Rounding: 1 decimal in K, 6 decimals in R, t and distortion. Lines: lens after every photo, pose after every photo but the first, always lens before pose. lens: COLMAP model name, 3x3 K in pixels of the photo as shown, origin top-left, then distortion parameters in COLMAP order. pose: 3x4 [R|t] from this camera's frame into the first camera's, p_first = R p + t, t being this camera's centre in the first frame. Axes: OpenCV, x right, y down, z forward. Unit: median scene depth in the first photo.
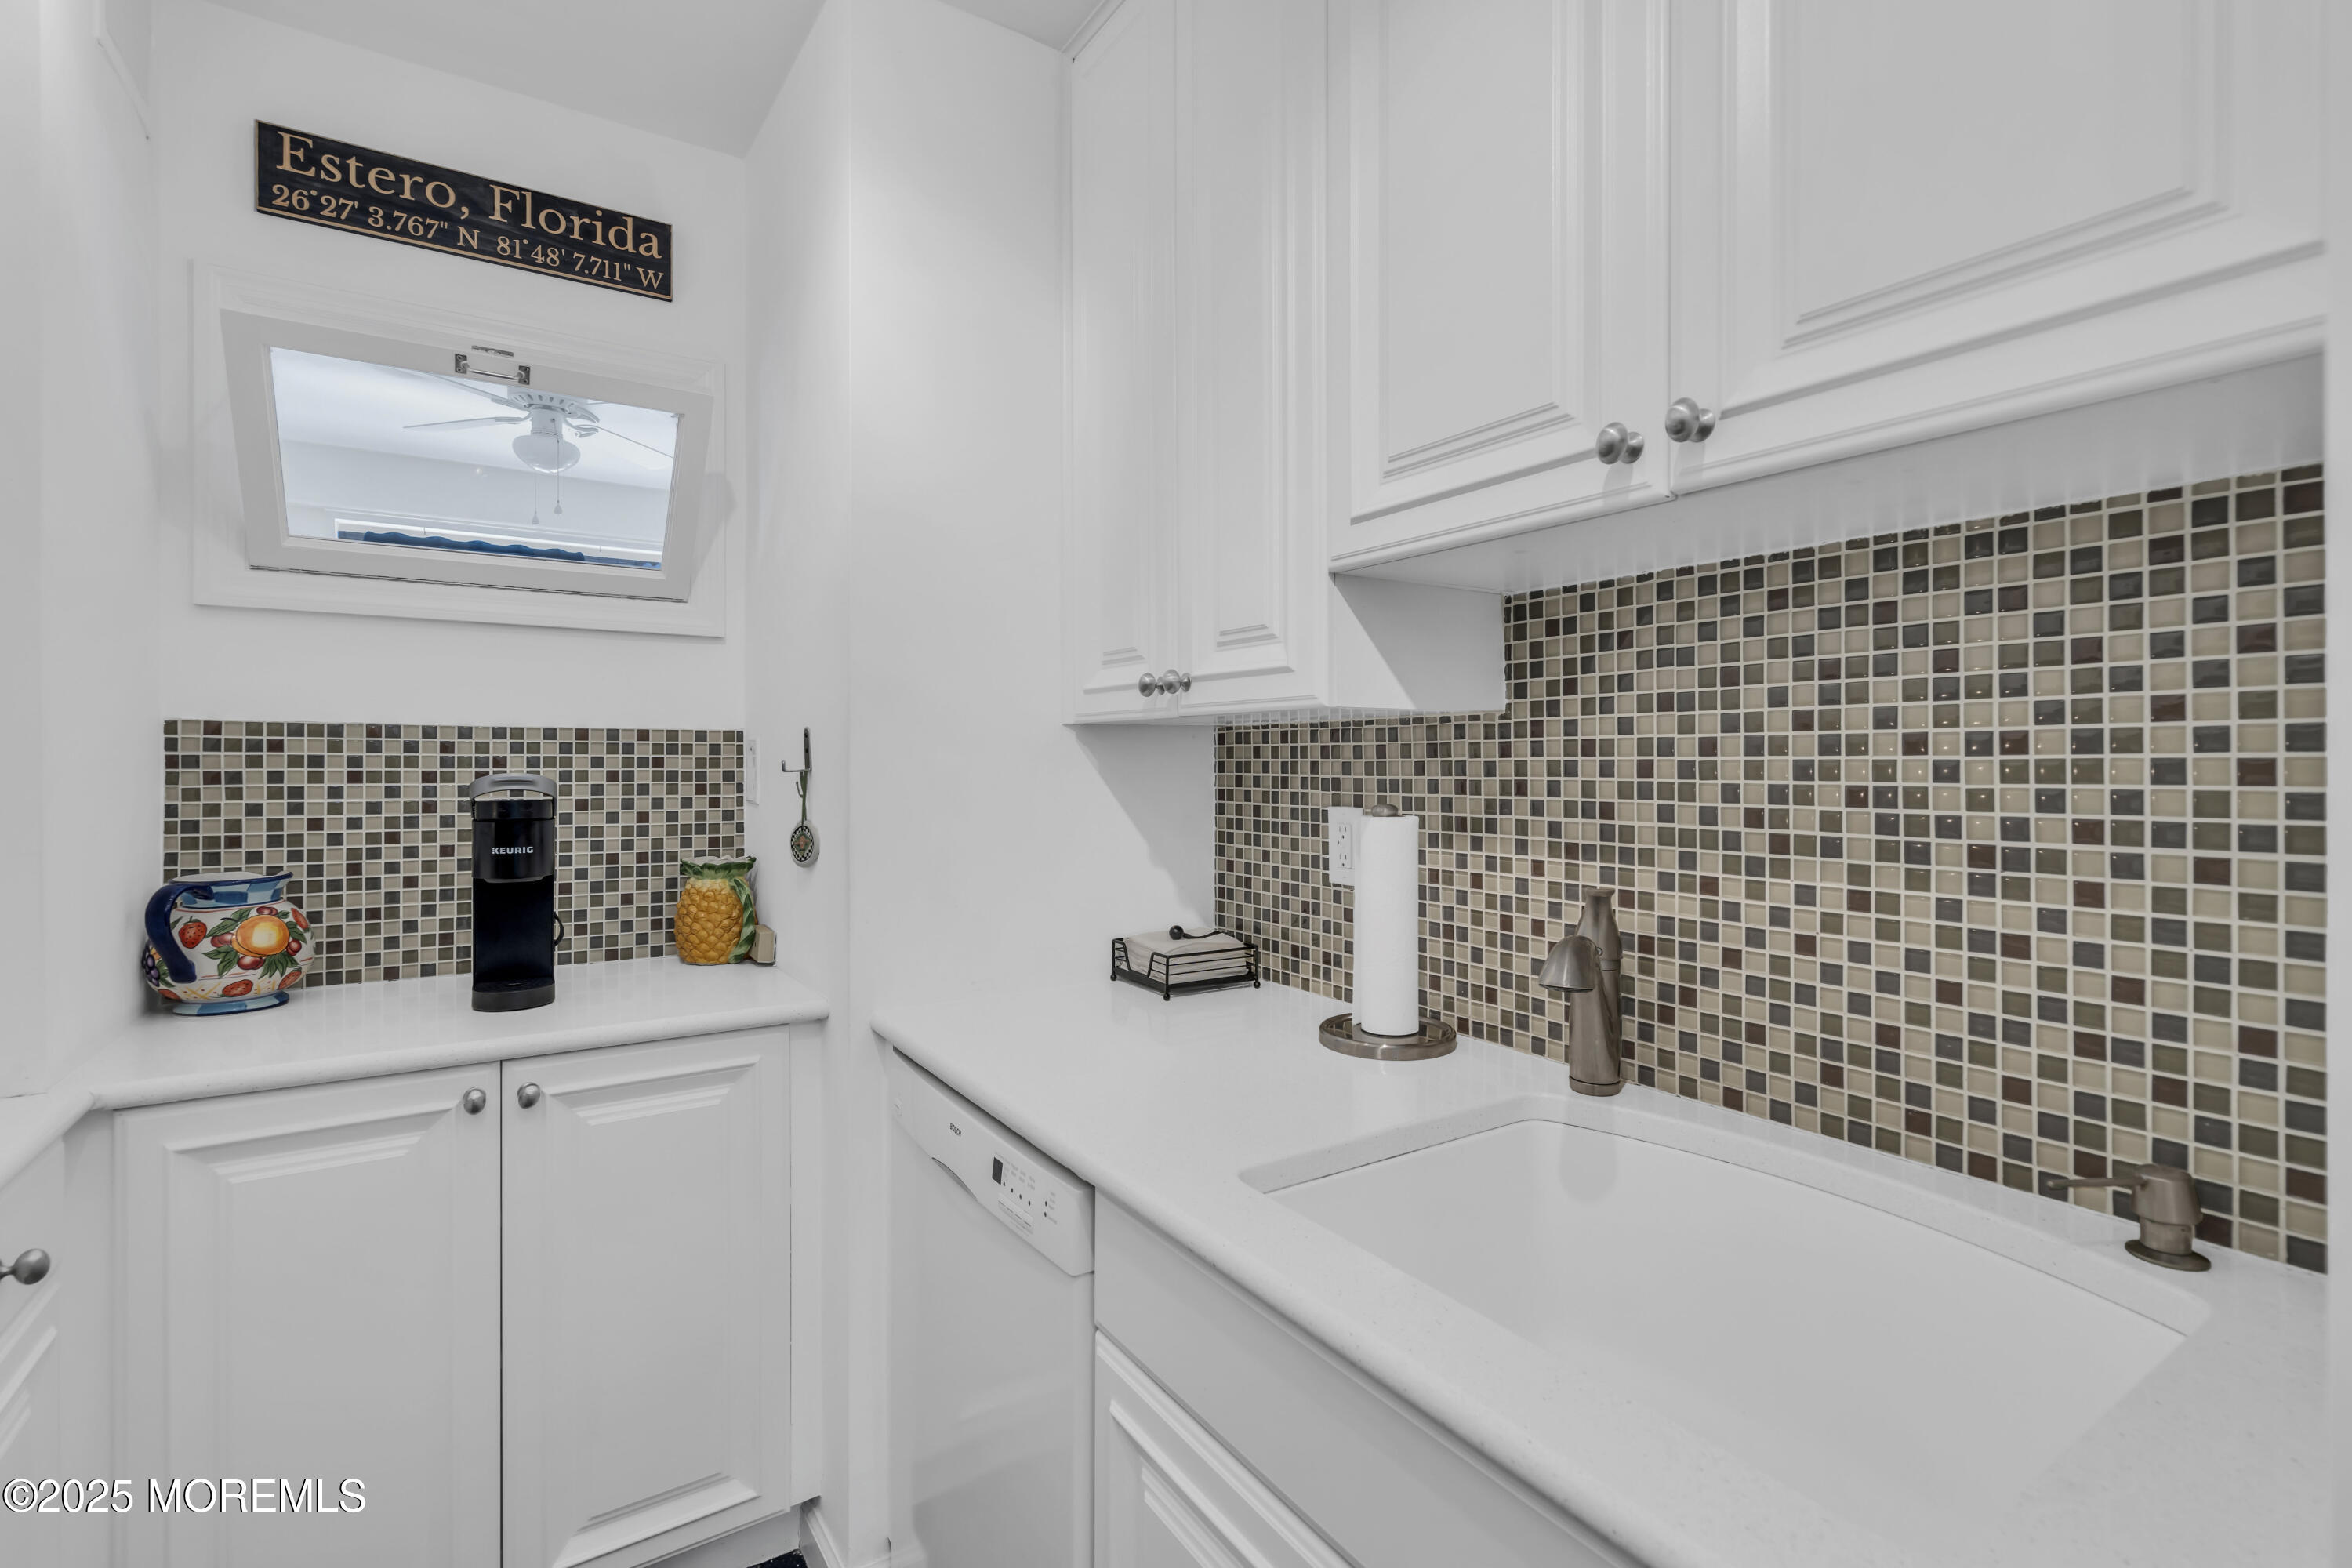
lens RADIAL K [[1063.1, 0, 1165.6], [0, 1063.1, 763.7], [0, 0, 1]] dist [-0.007825, 0.004275]
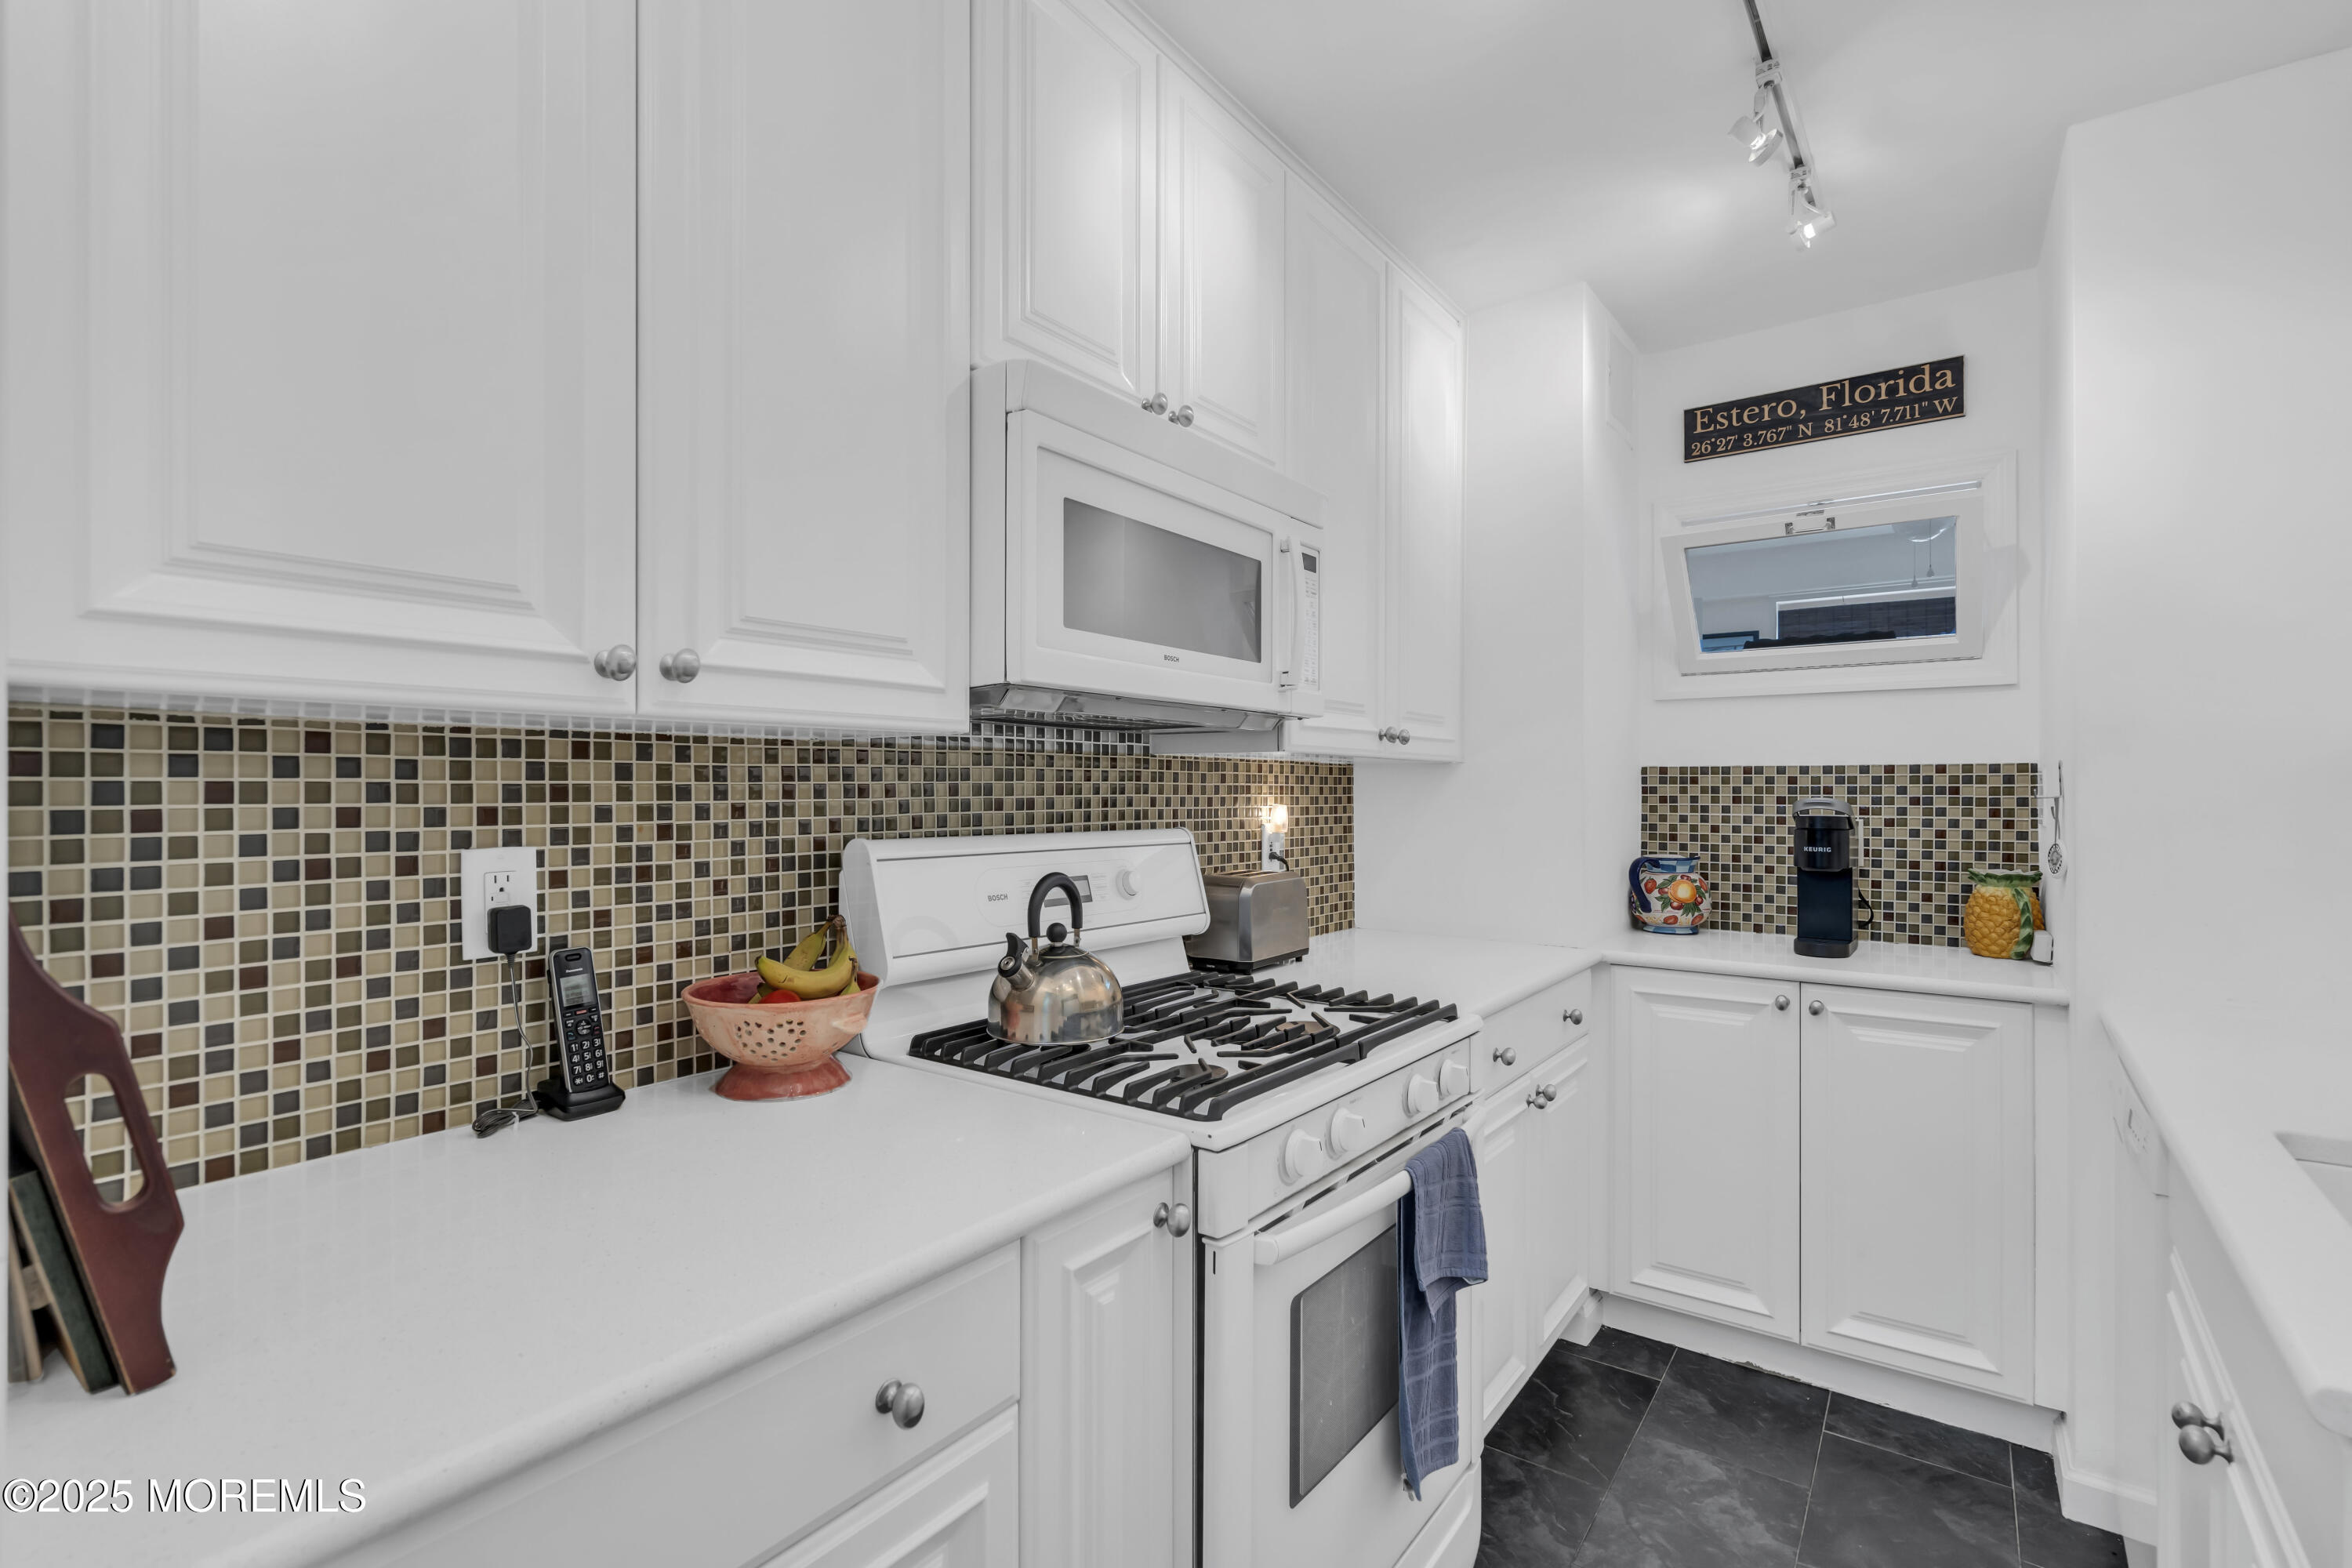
lens RADIAL K [[1067.2, 0, 1173.1], [0, 1067.2, 788.1], [0, 0, 1]] dist [-0.001549, 0.000239]
pose [[0.347440, -0.002987, -0.937697, 0.422573], [-0.001283, 0.999992, -0.003661, 0.001788], [0.937701, 0.002475, 0.347434, -0.329707]]
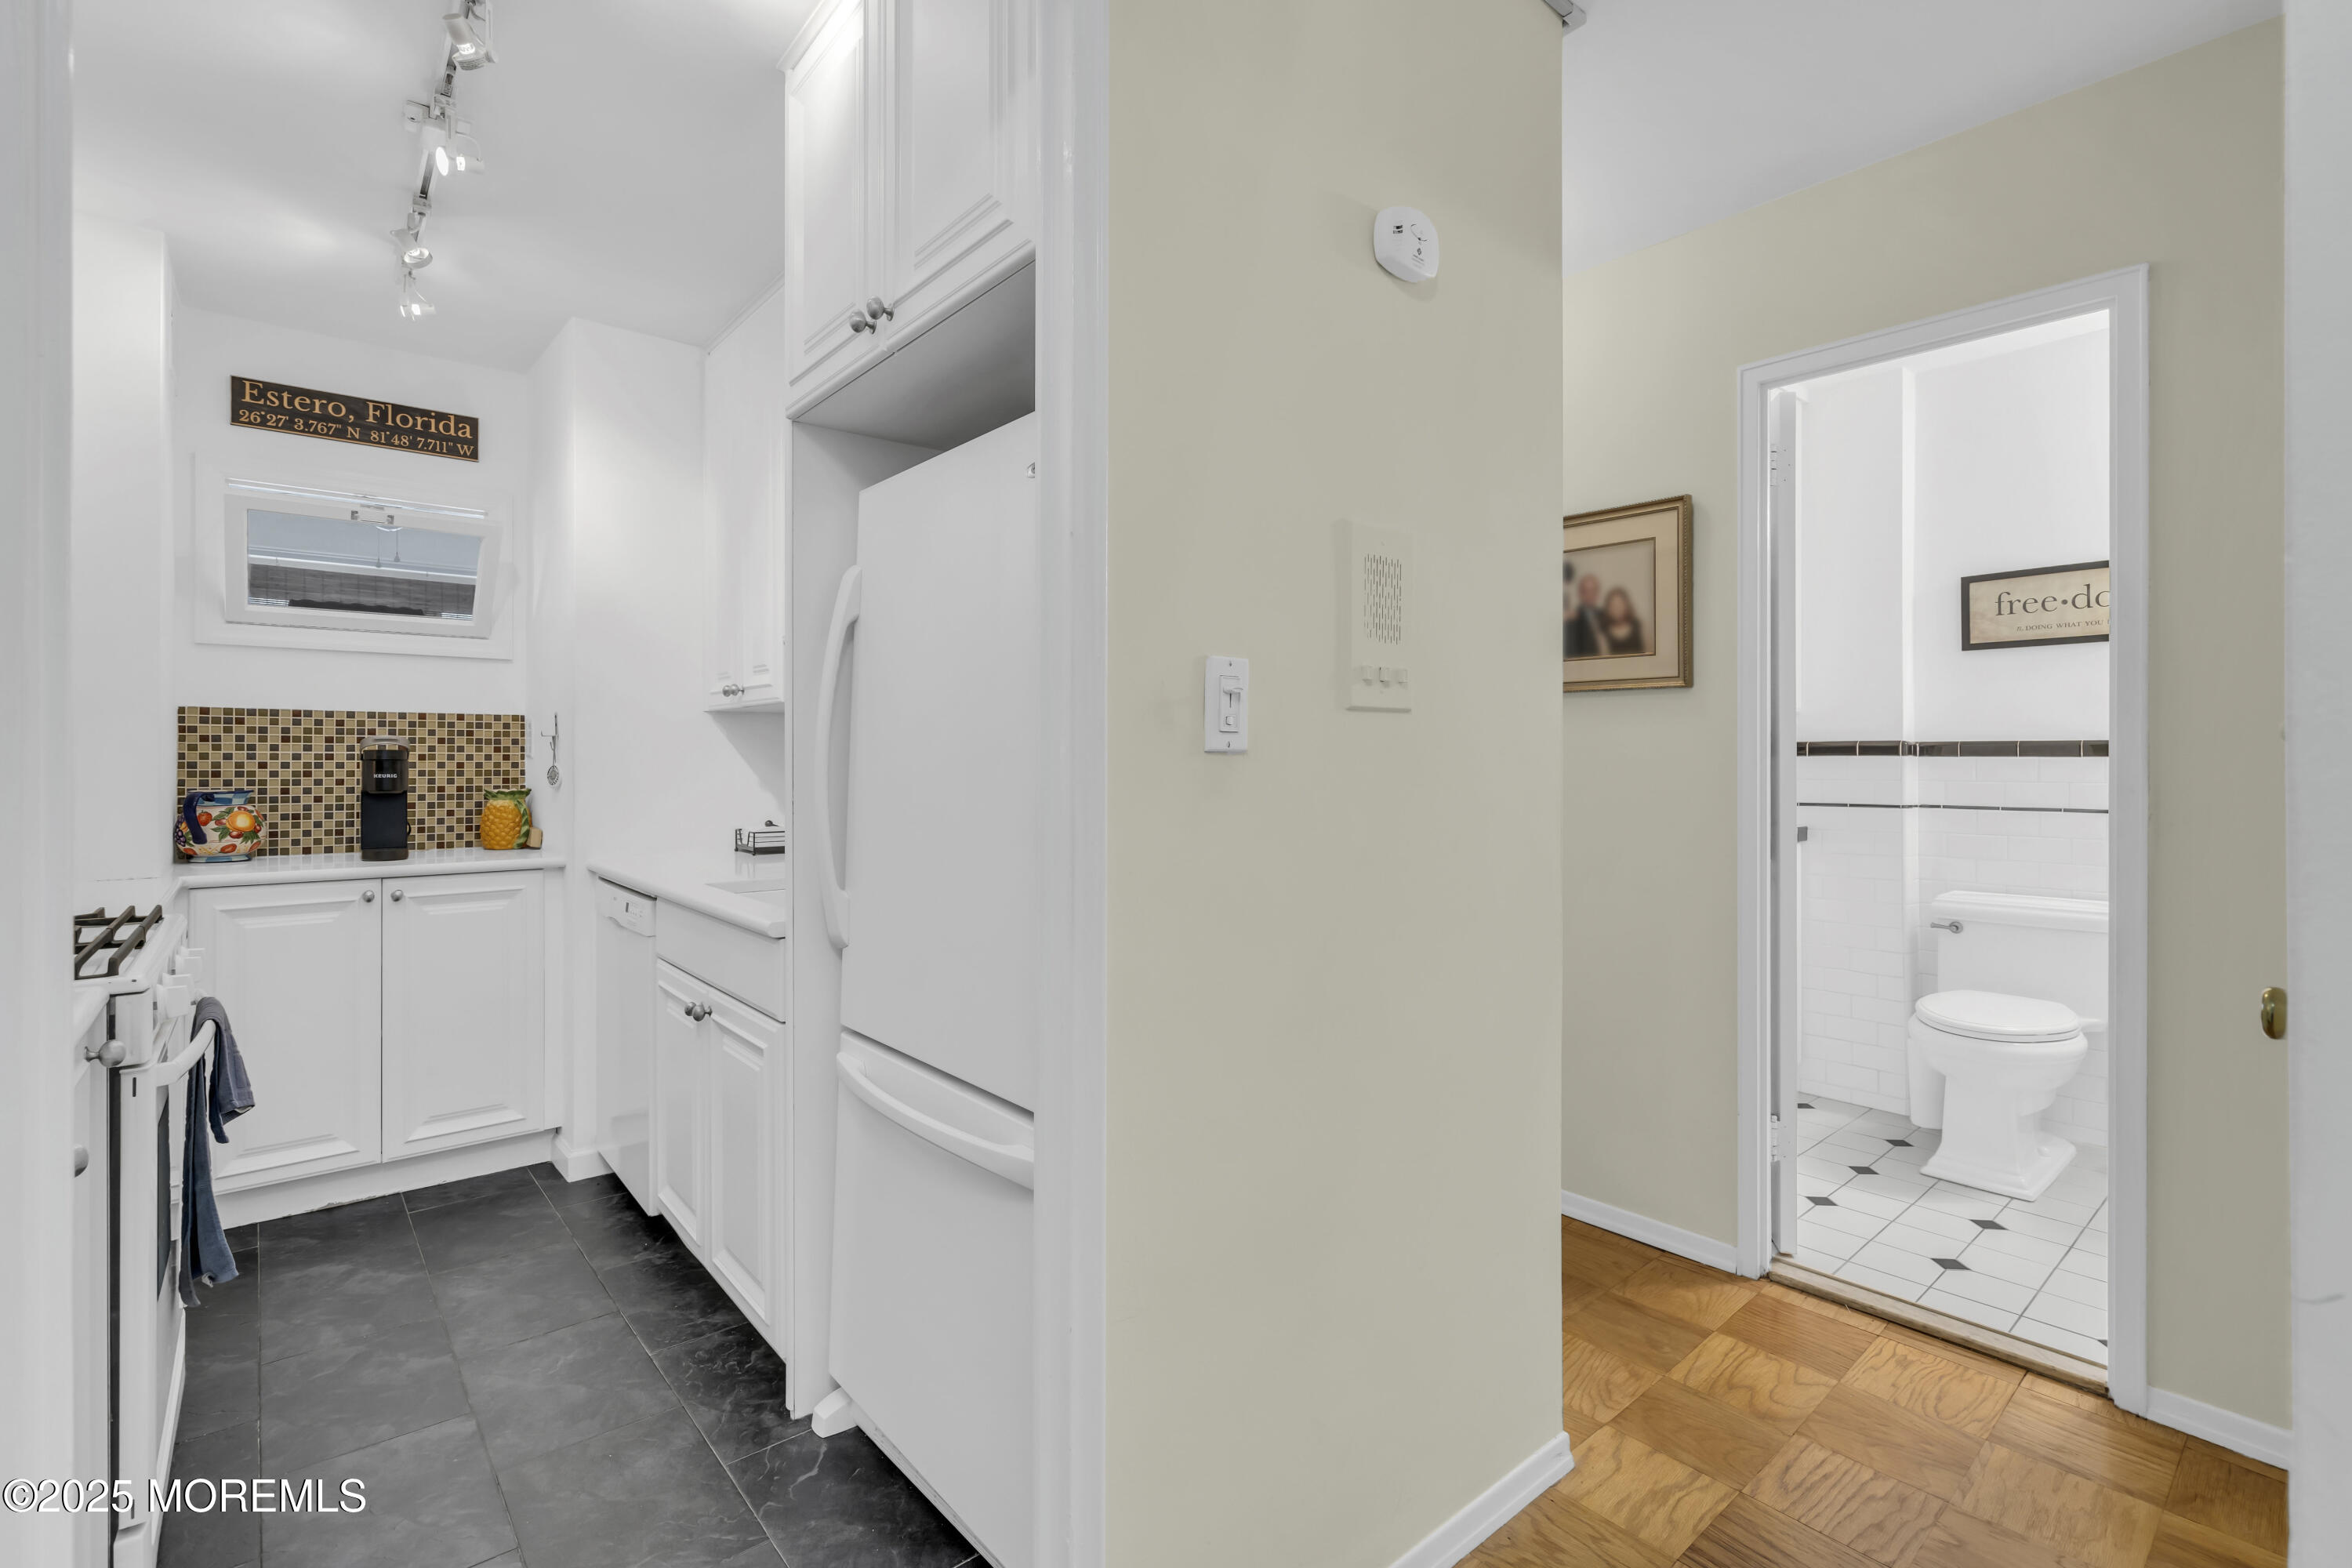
lens RADIAL K [[1067.3, 0, 1166.7], [0, 1067.3, 757.0], [0, 0, 1]] dist [-0.002096, 0.000256]
pose [[0.992492, -0.001172, 0.122307, 0.473875], [0.001673, 0.999991, -0.003996, 0.051235], [-0.122301, 0.004170, 0.992484, -0.937455]]
